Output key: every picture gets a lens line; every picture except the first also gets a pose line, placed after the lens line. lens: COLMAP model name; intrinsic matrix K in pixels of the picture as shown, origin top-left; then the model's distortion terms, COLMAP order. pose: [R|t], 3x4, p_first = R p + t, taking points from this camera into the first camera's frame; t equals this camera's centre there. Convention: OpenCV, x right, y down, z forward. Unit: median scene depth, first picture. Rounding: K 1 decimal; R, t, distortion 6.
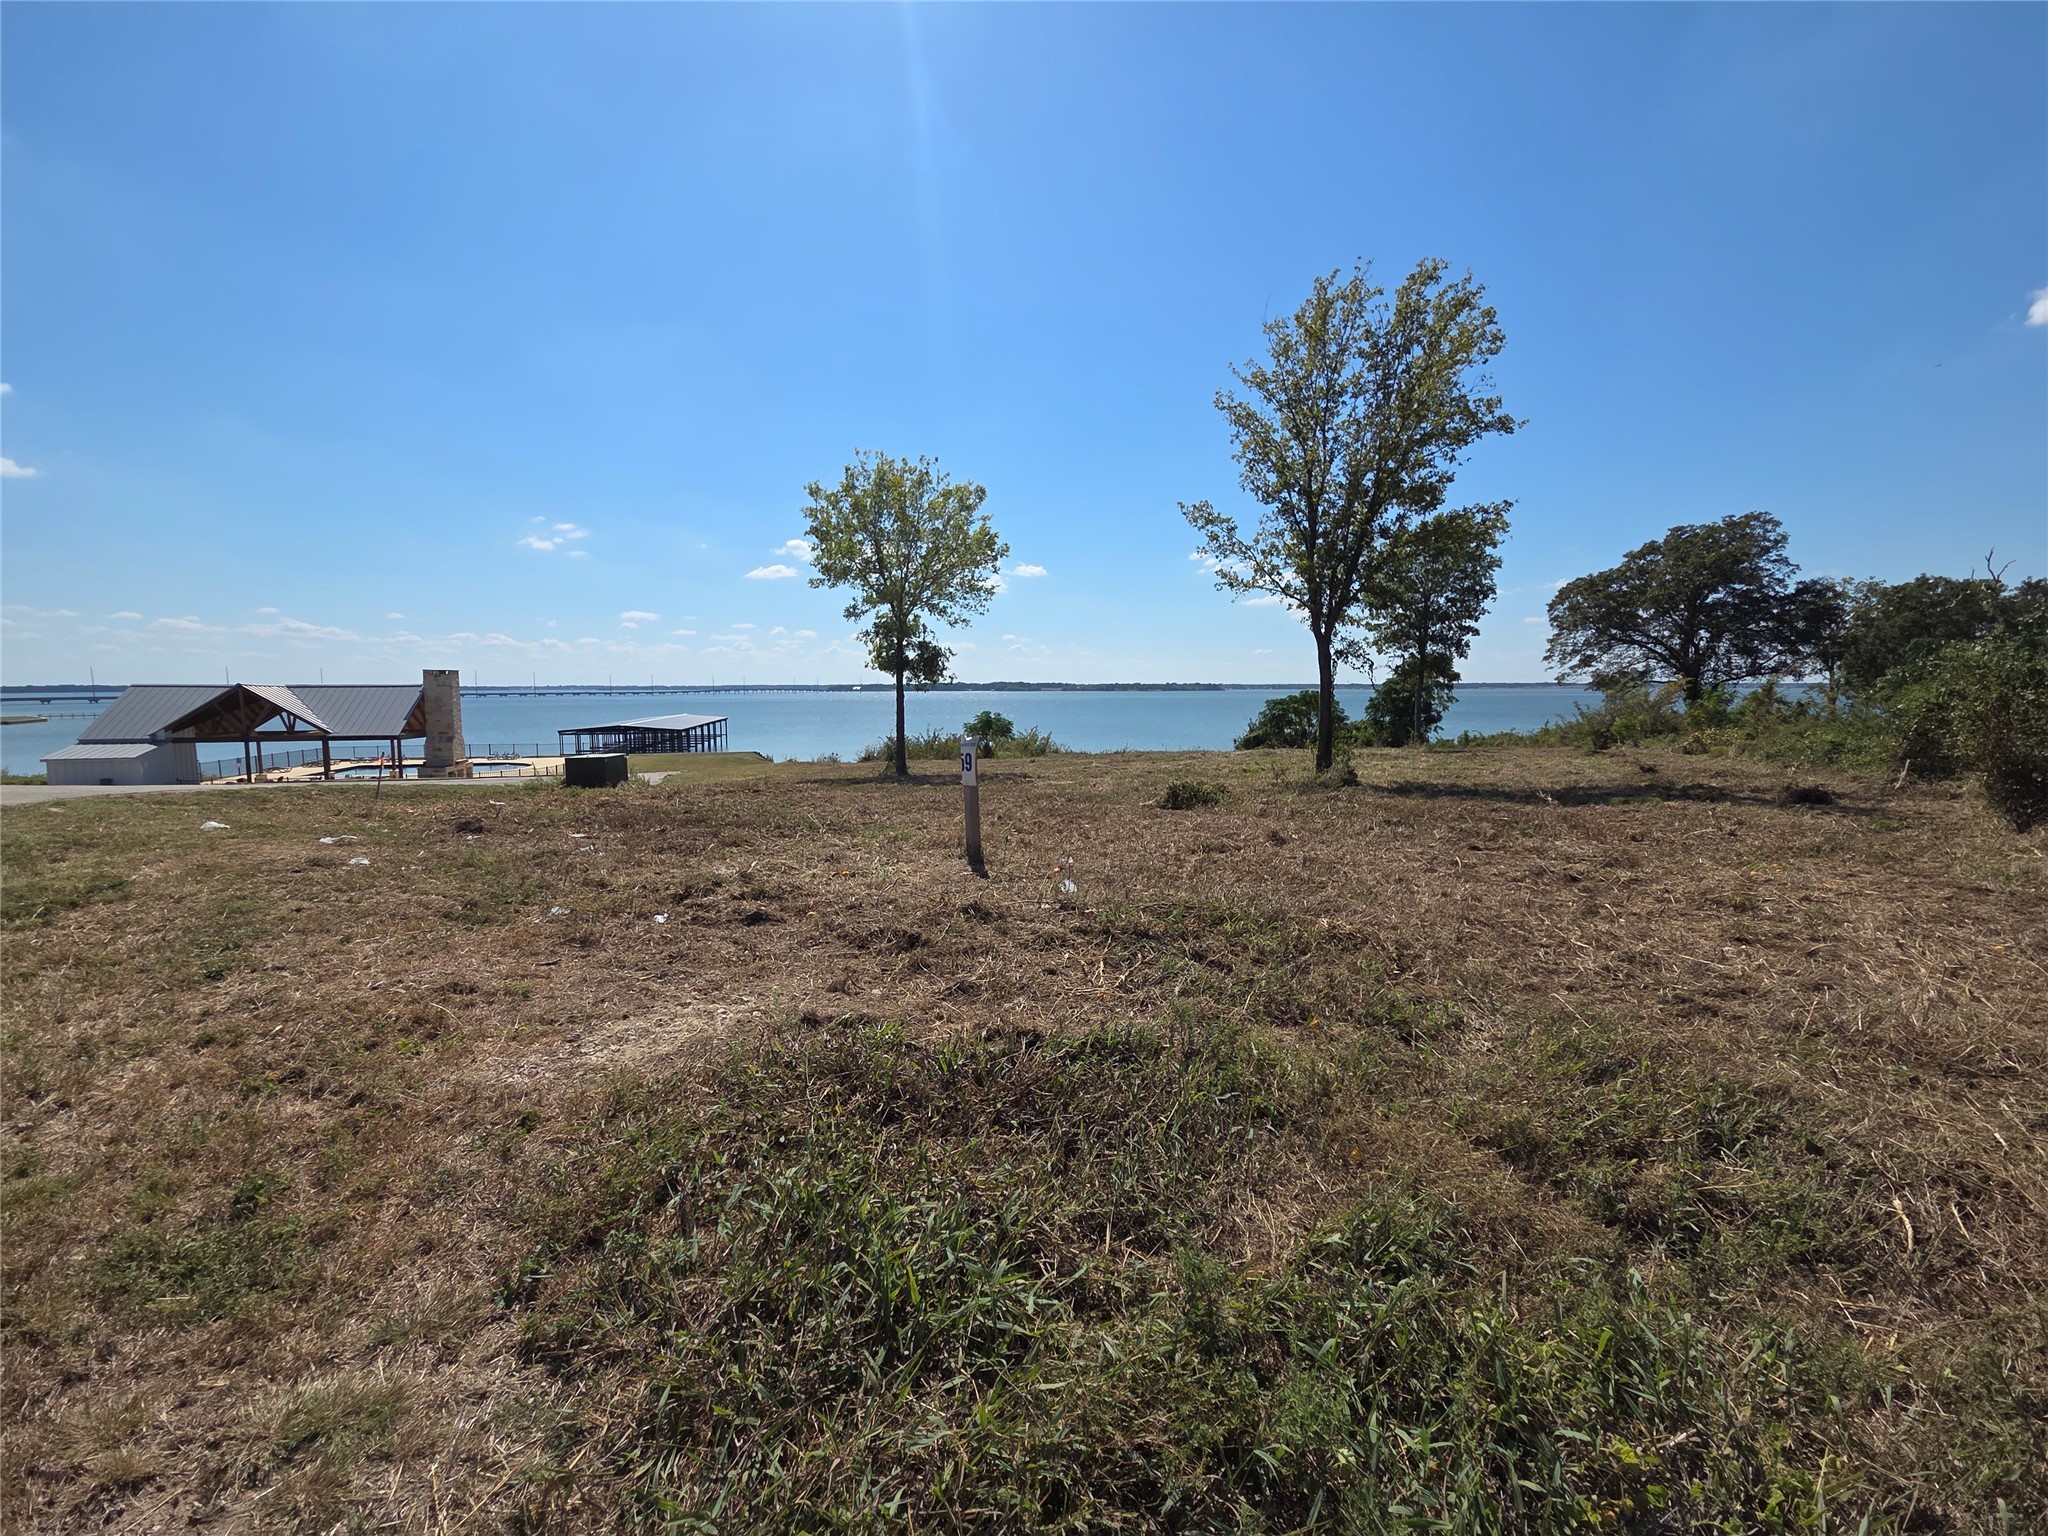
lens RADIAL K [[847.2, 0, 1028.1], [0, 847.2, 773.5], [0, 0, 1]] dist [0.030558, -0.012531]
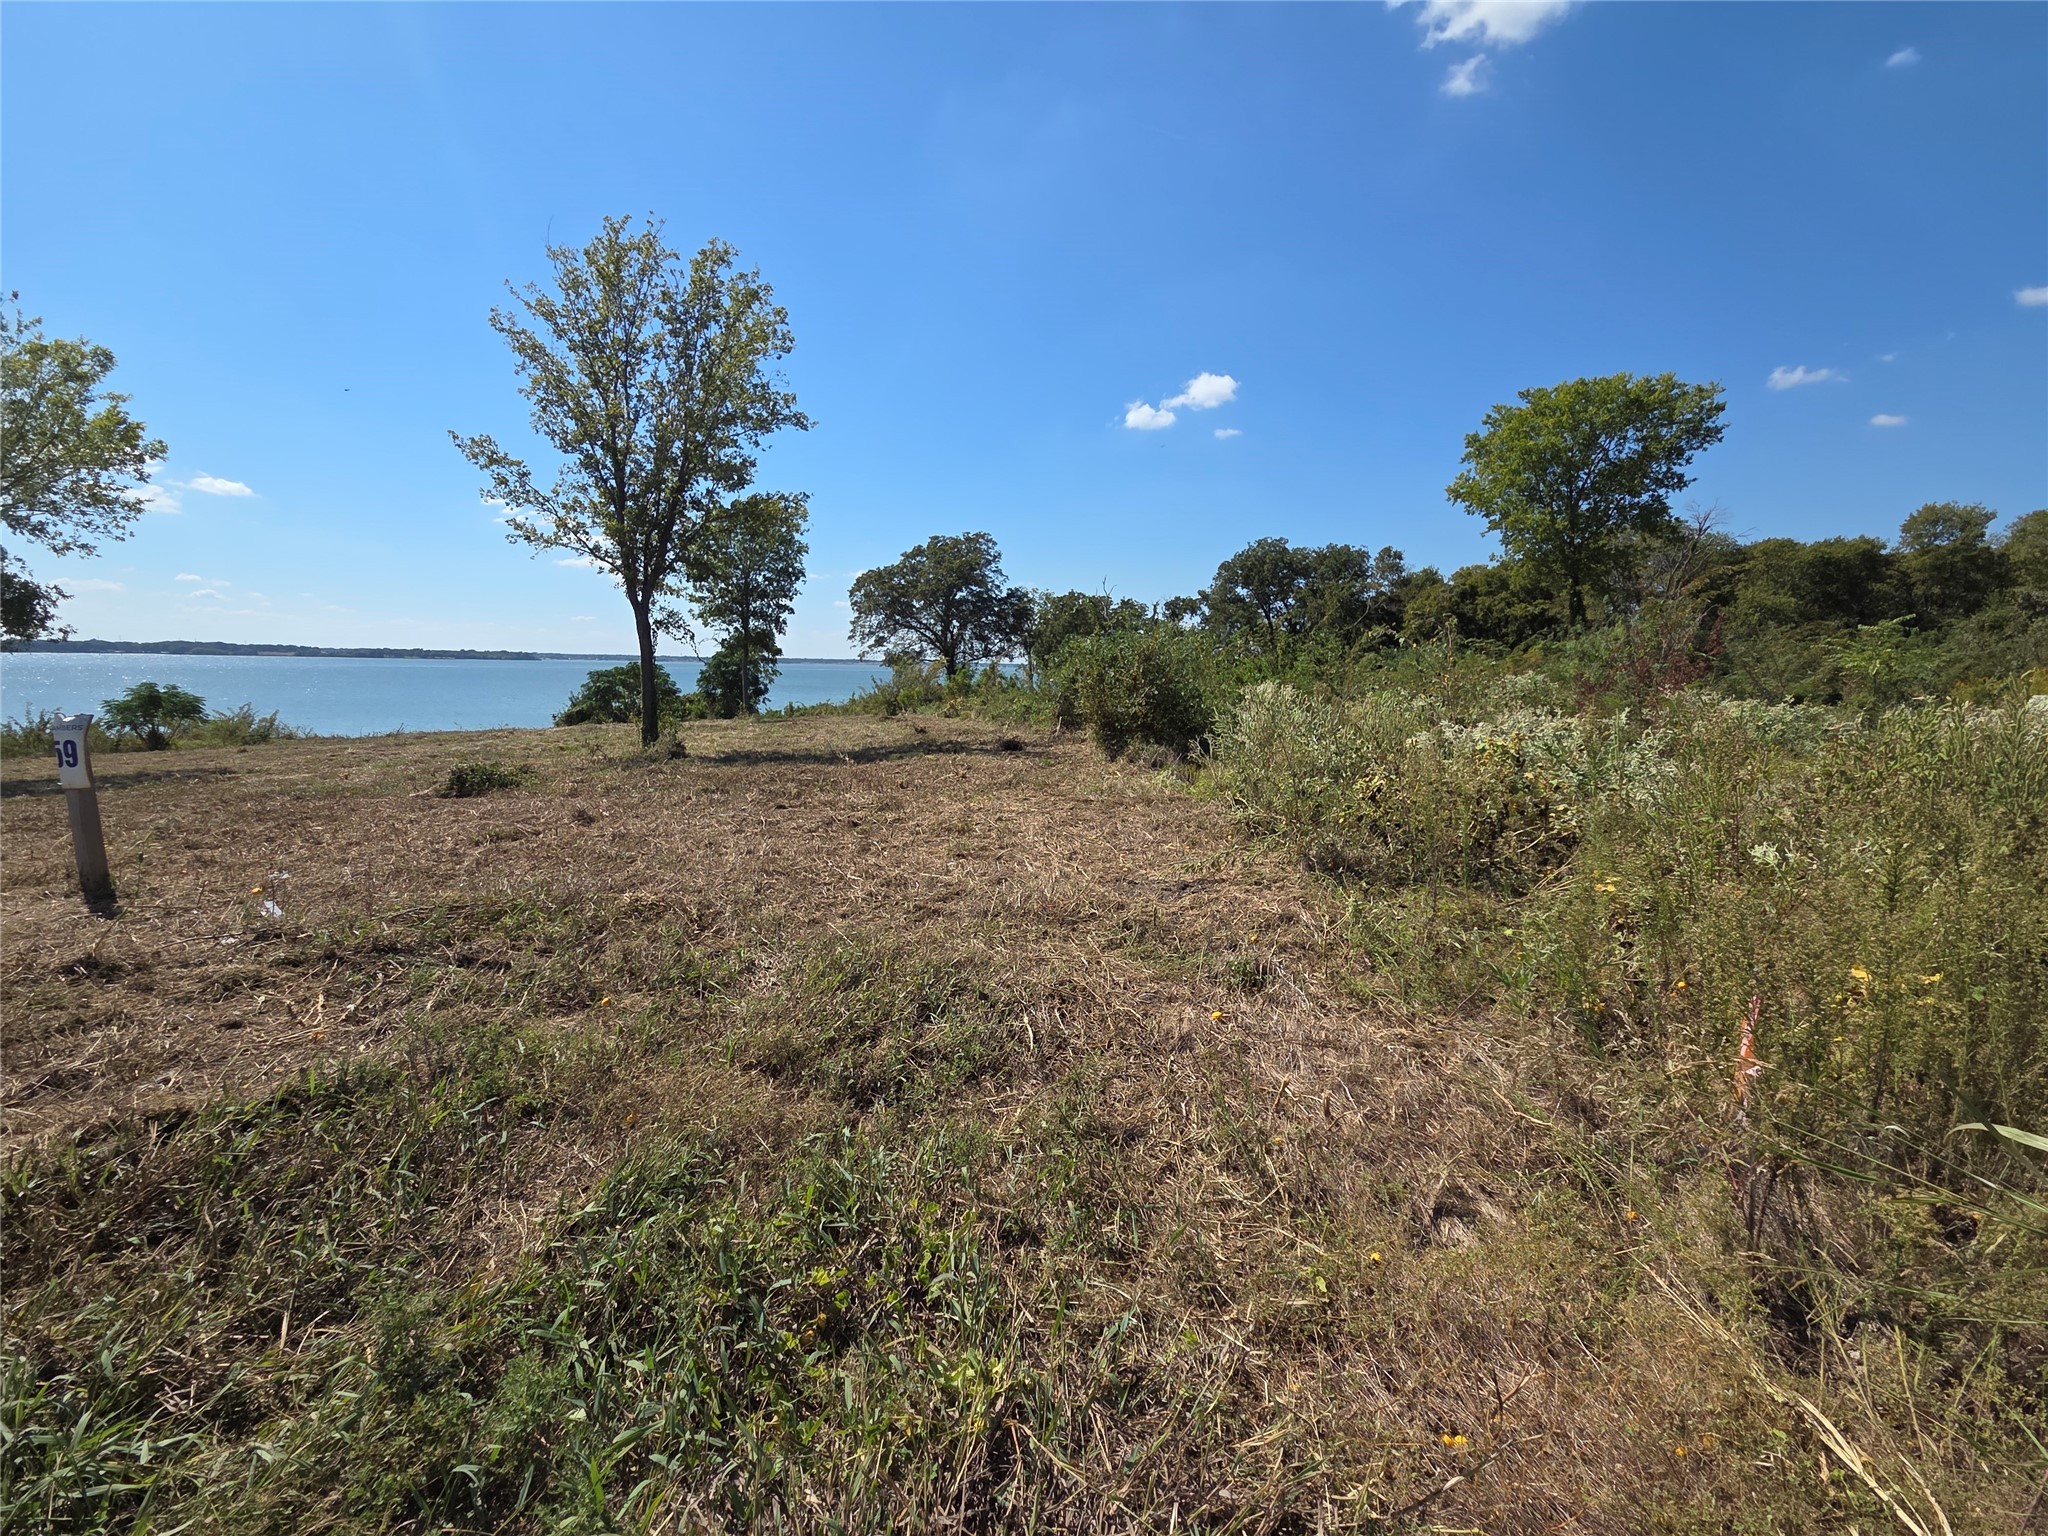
lens RADIAL K [[847.2, 0, 1028.1], [0, 847.2, 773.5], [0, 0, 1]] dist [0.030558, -0.012531]
pose [[0.738179, -0.071014, 0.670857, 0.011087], [0.049882, 0.997467, 0.050700, 0.002007], [-0.672759, -0.003962, 0.739851, -0.007101]]
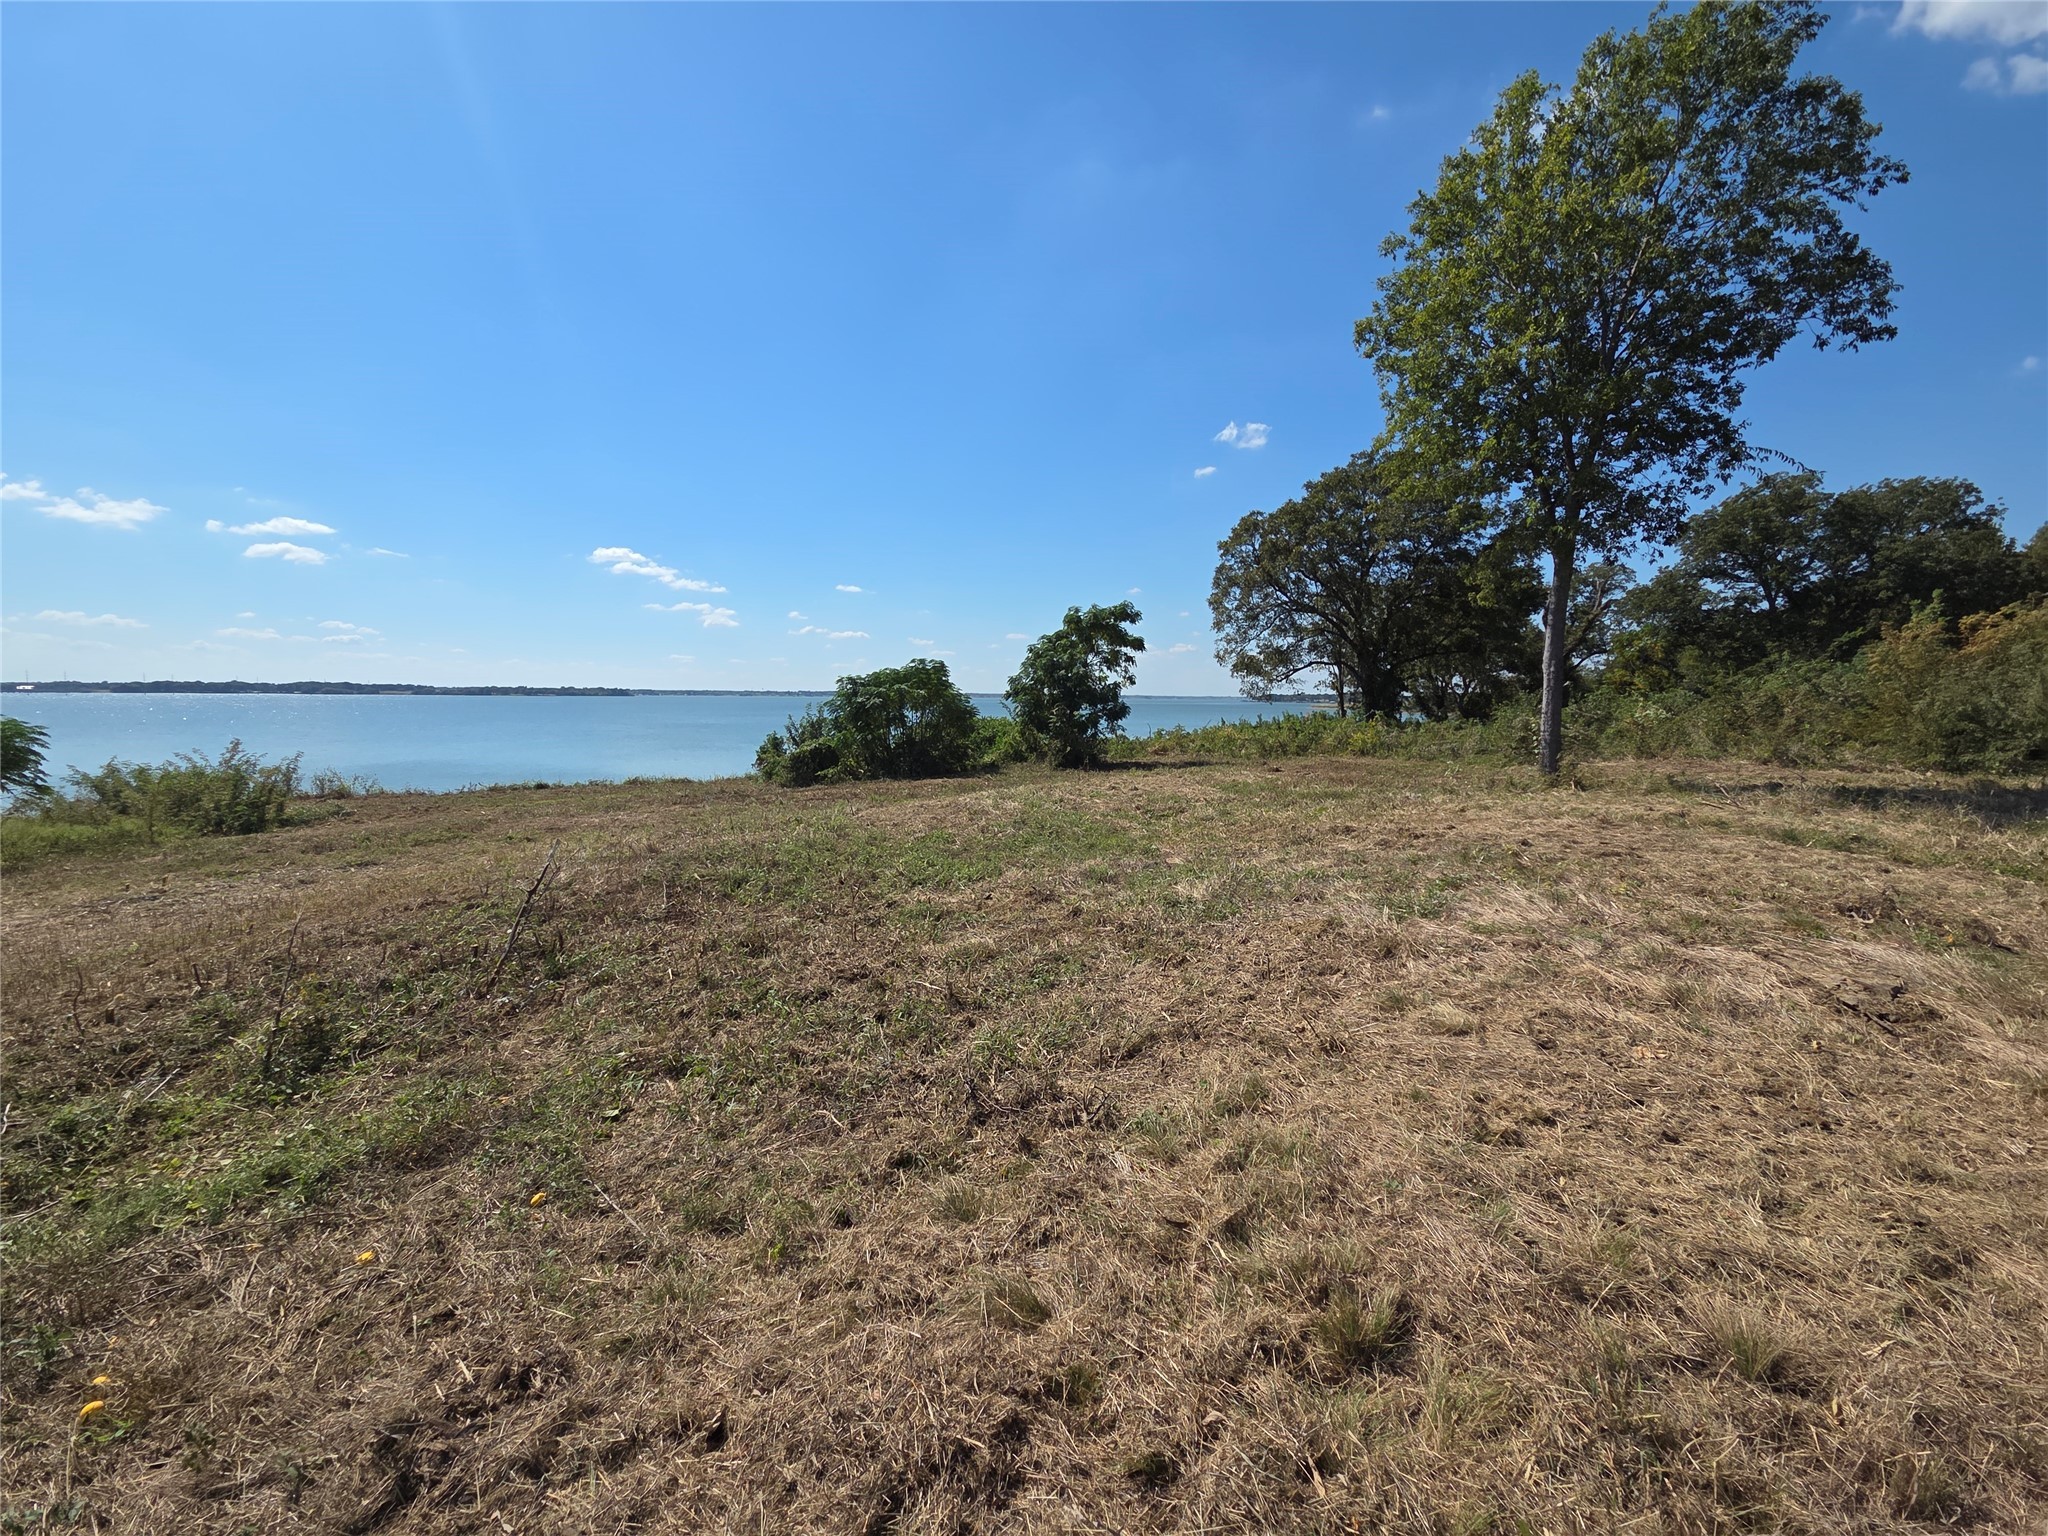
lens RADIAL K [[847.2, 0, 1028.1], [0, 847.2, 773.5], [0, 0, 1]] dist [0.030558, -0.012531]
pose [[0.790685, -0.046854, 0.610427, 0.142856], [0.052562, 0.998581, 0.008565, -0.067105], [-0.609962, 0.025313, 0.792026, 1.276171]]
